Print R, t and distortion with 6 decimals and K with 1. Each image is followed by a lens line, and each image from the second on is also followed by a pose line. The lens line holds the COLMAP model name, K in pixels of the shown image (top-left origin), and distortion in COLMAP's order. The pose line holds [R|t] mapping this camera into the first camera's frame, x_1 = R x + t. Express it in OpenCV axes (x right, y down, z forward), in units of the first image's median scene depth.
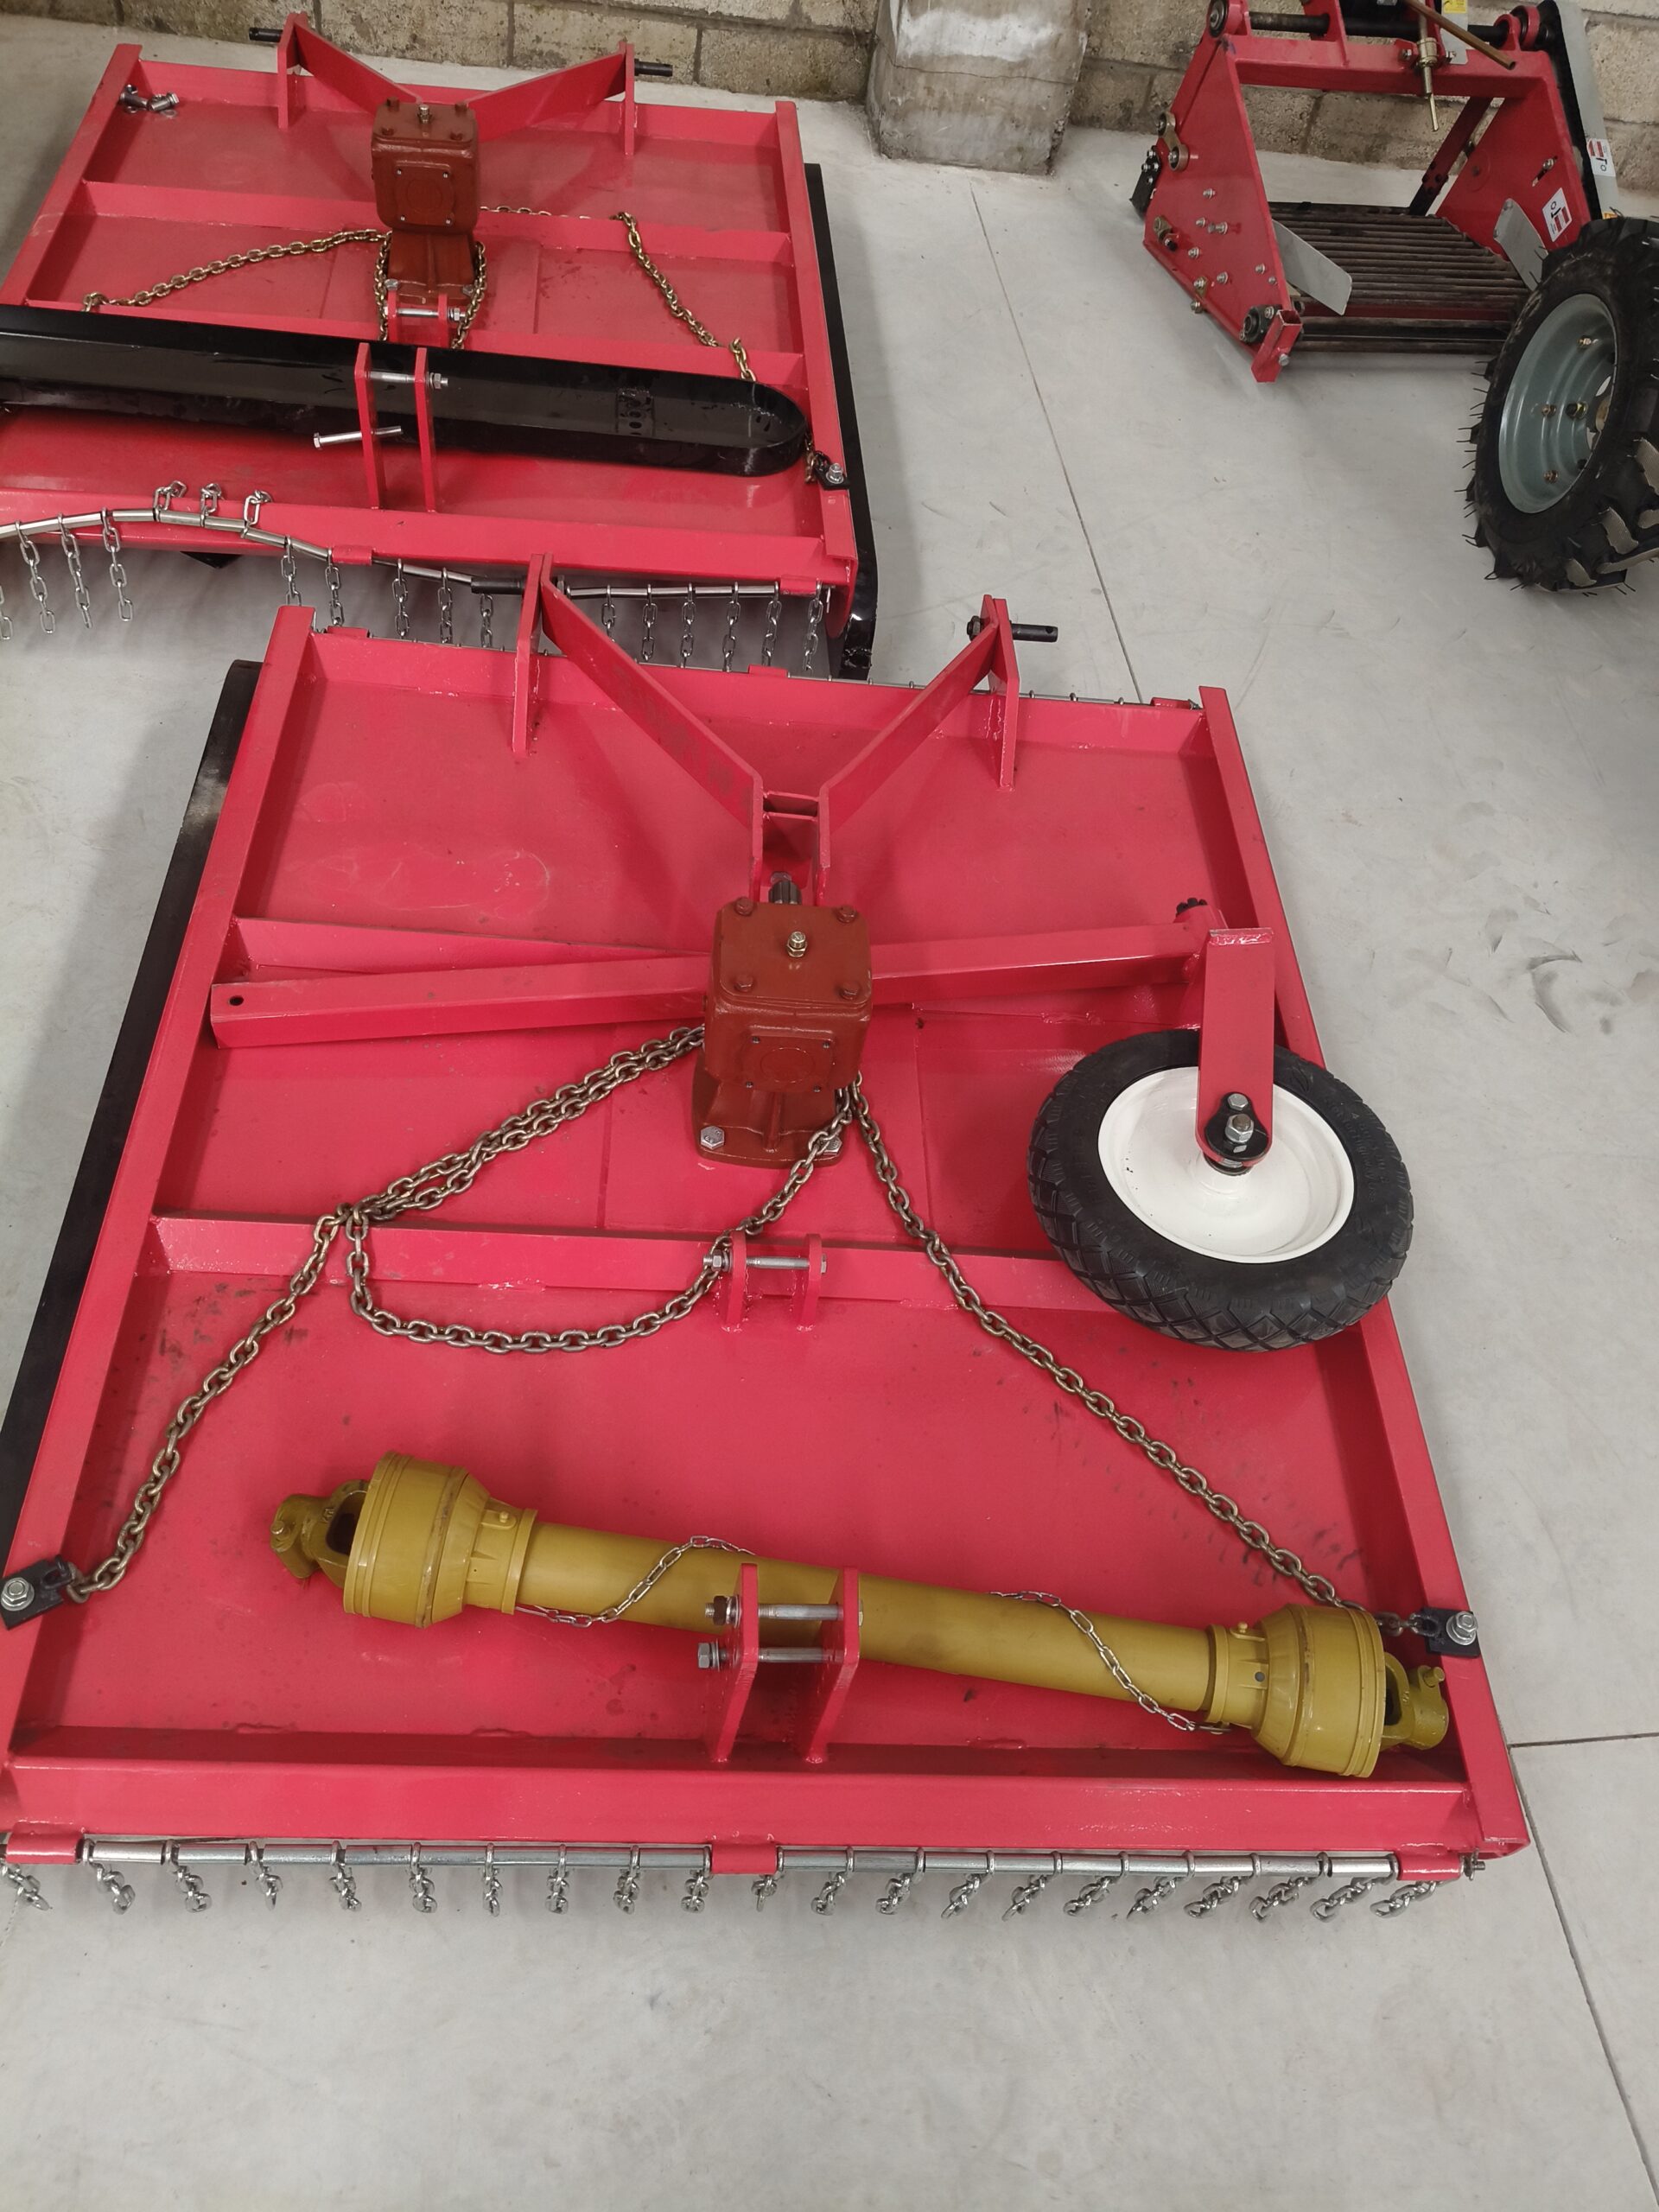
lens RADIAL K [[1760.1, 0, 842.1], [0, 1760.1, 1114.8], [0, 0, 1]] dist [0.007326, -0.017927]
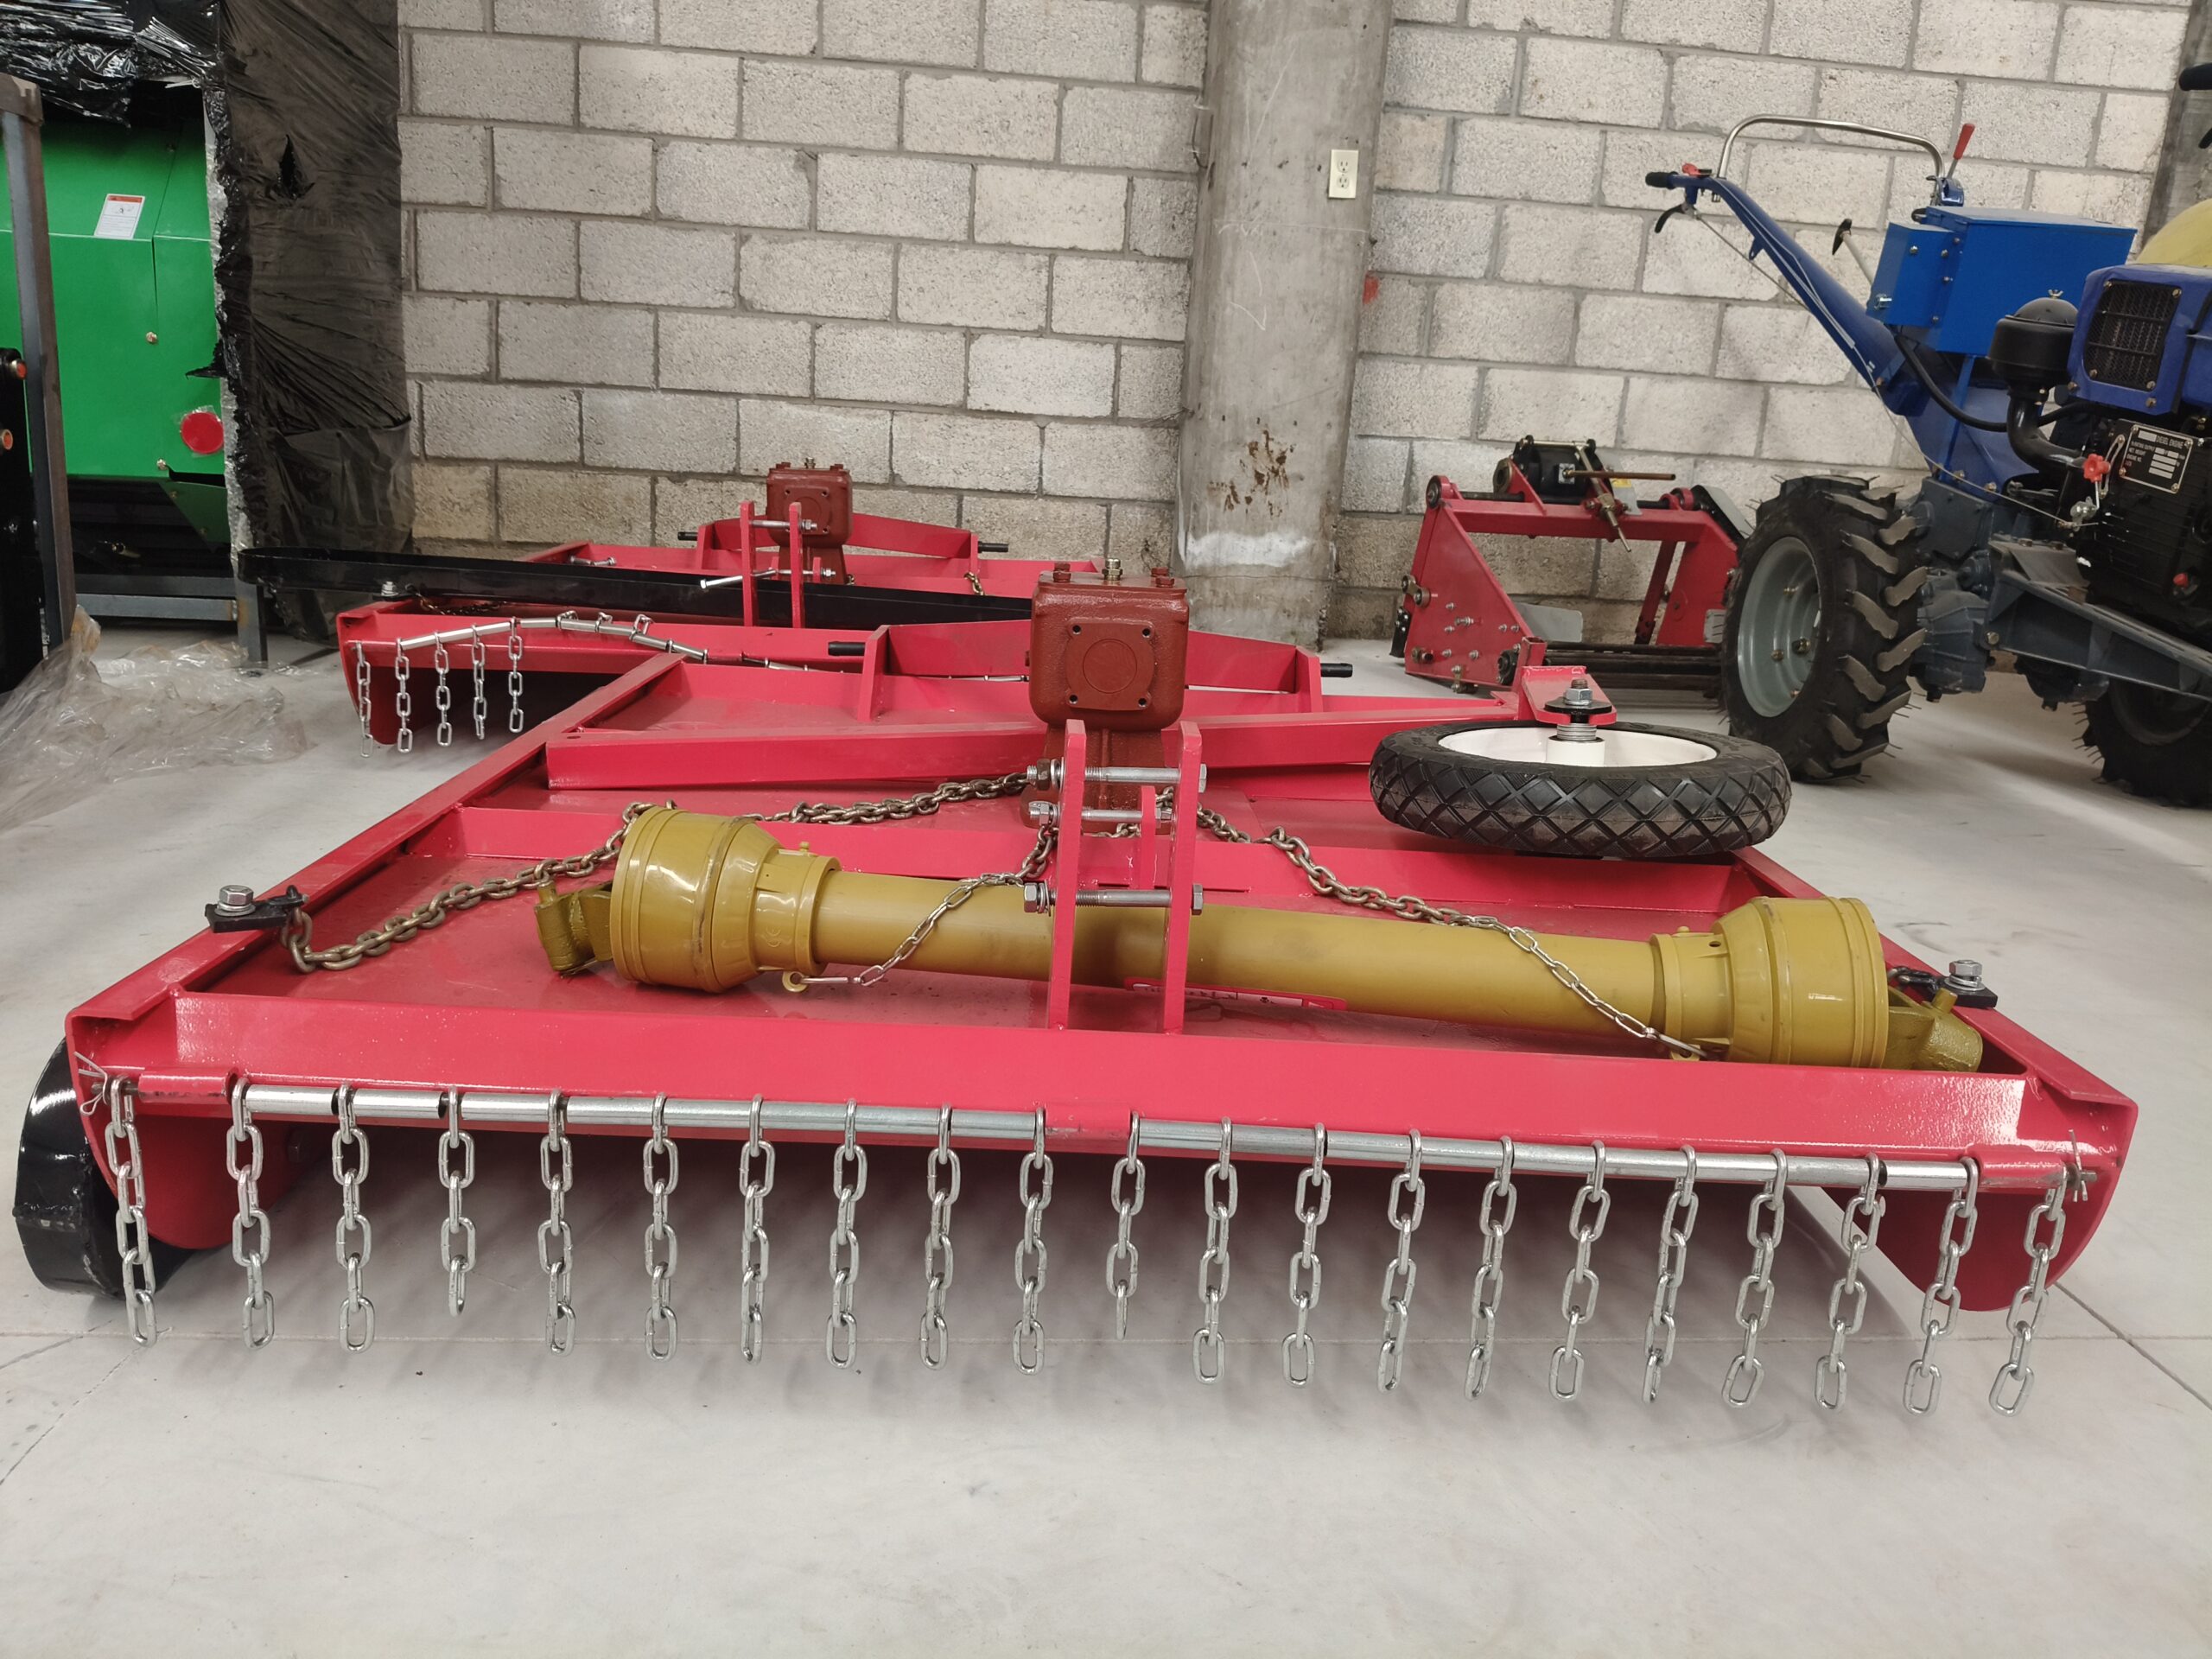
lens RADIAL K [[1760.1, 0, 1118.4], [0, 1760.1, 844.5], [0, 0, 1]] dist [0.007326, -0.017927]
pose [[0.997015, -0.075046, -0.018159, -0.009012], [0.047923, 0.785858, -0.616547, 0.342030], [0.060539, 0.613836, 0.787109, 0.143328]]
